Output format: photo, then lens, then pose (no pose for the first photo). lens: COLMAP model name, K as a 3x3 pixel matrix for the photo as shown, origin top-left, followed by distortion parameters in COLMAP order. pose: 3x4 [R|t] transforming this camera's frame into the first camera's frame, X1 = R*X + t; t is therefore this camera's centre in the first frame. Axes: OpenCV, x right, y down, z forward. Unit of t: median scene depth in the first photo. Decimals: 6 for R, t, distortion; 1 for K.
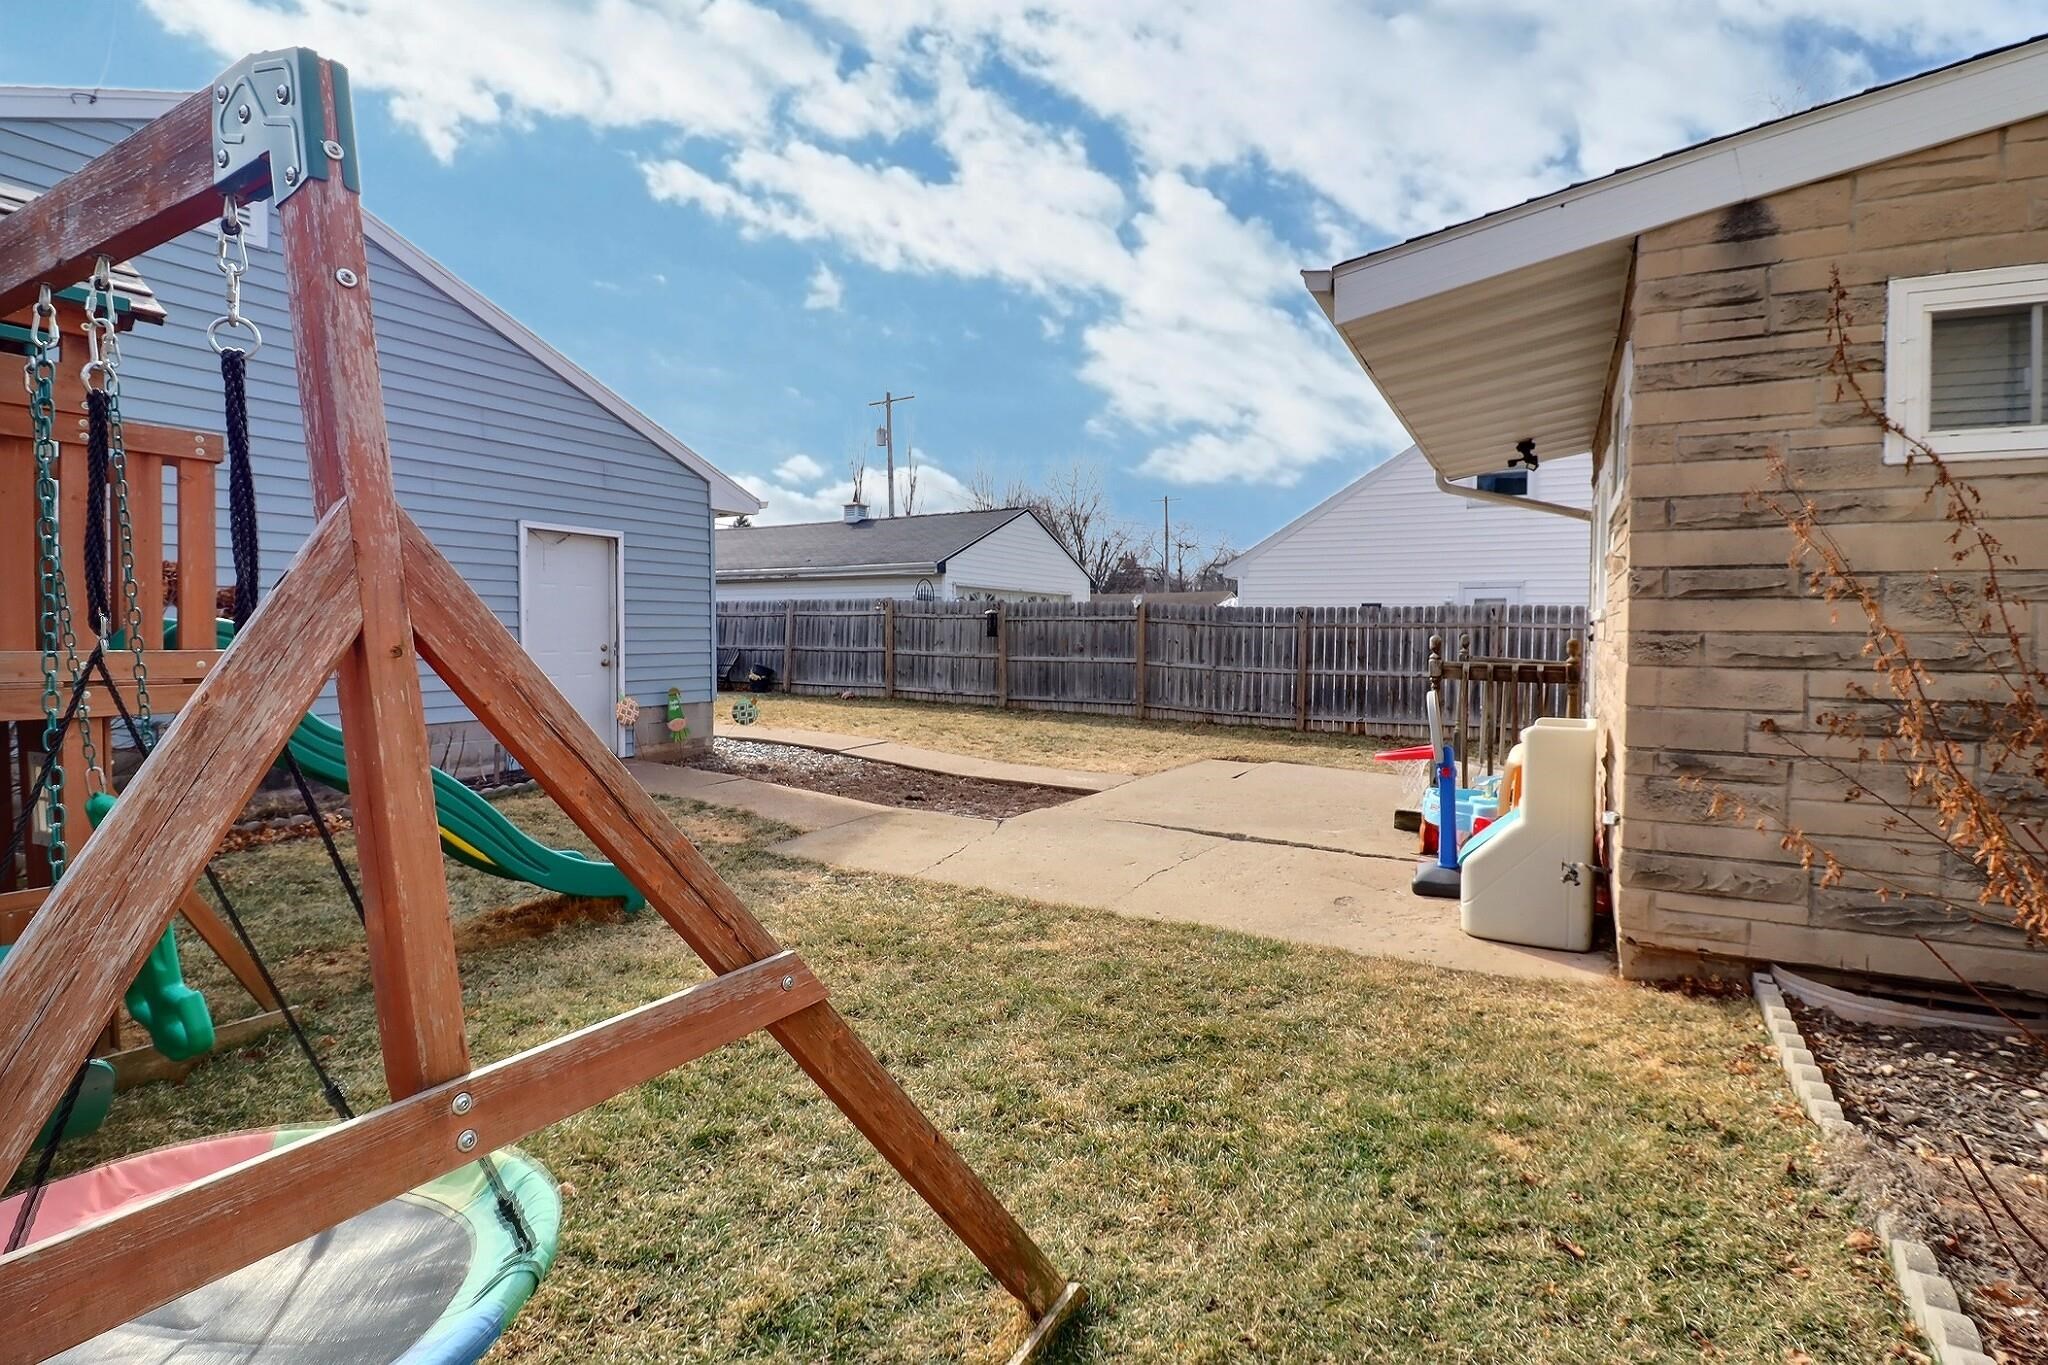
lens RADIAL K [[953.1, 0, 1025.9], [0, 953.1, 660.9], [0, 0, 1]] dist [0.008508, -0.017667]
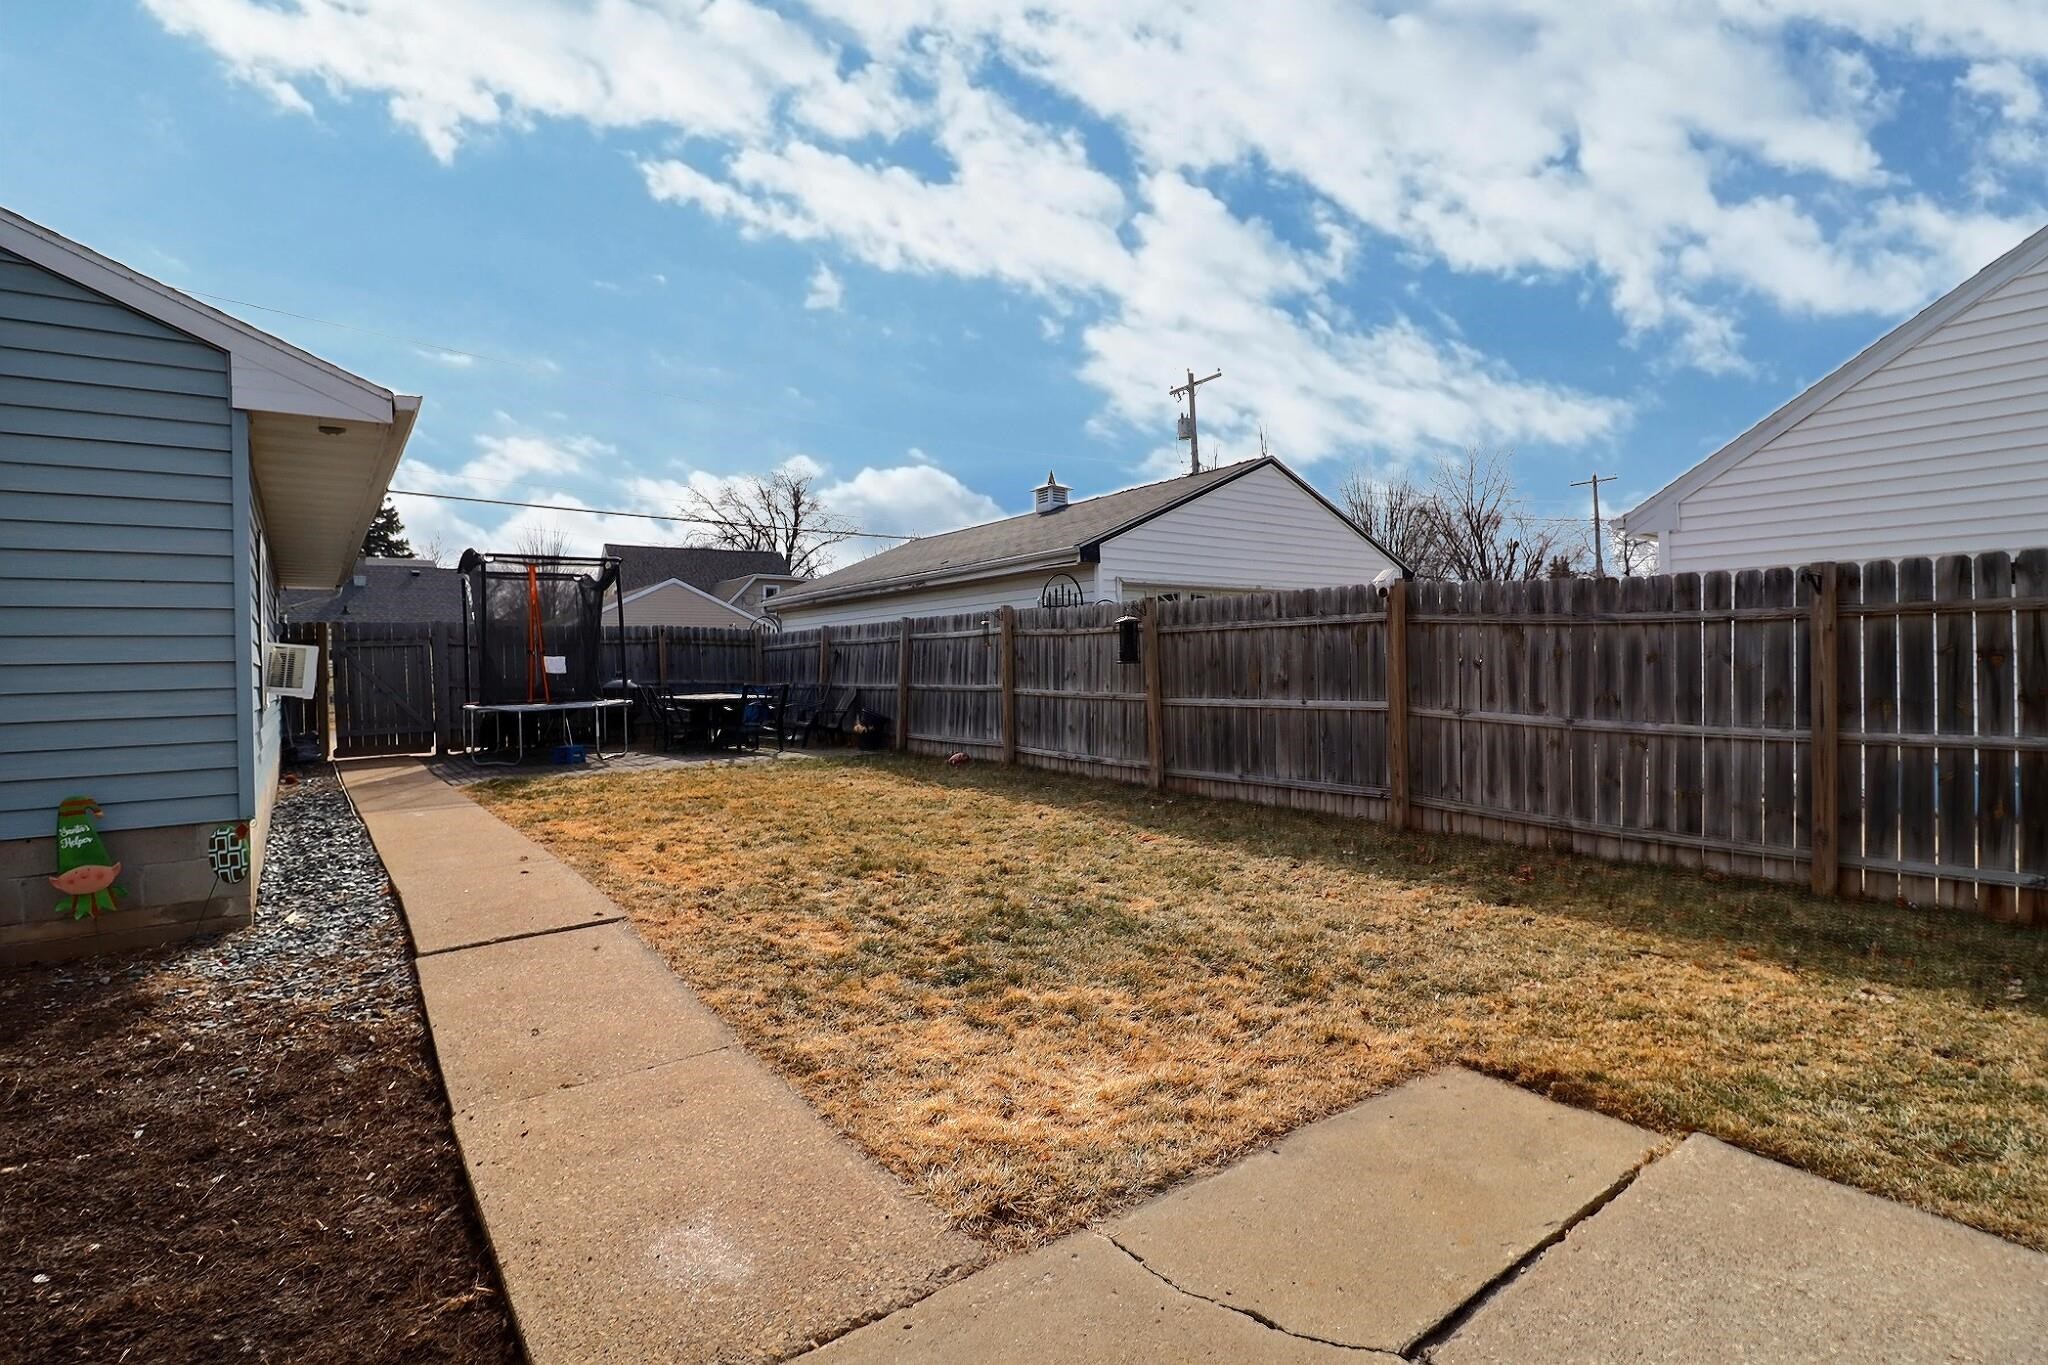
lens RADIAL K [[953.1, 0, 1025.9], [0, 953.1, 660.9], [0, 0, 1]] dist [0.008508, -0.017667]
pose [[0.915389, -0.027024, -0.401662, 0.137178], [0.014381, 0.999303, -0.034458, -0.008750], [0.402313, 0.025766, 0.915139, 0.476891]]
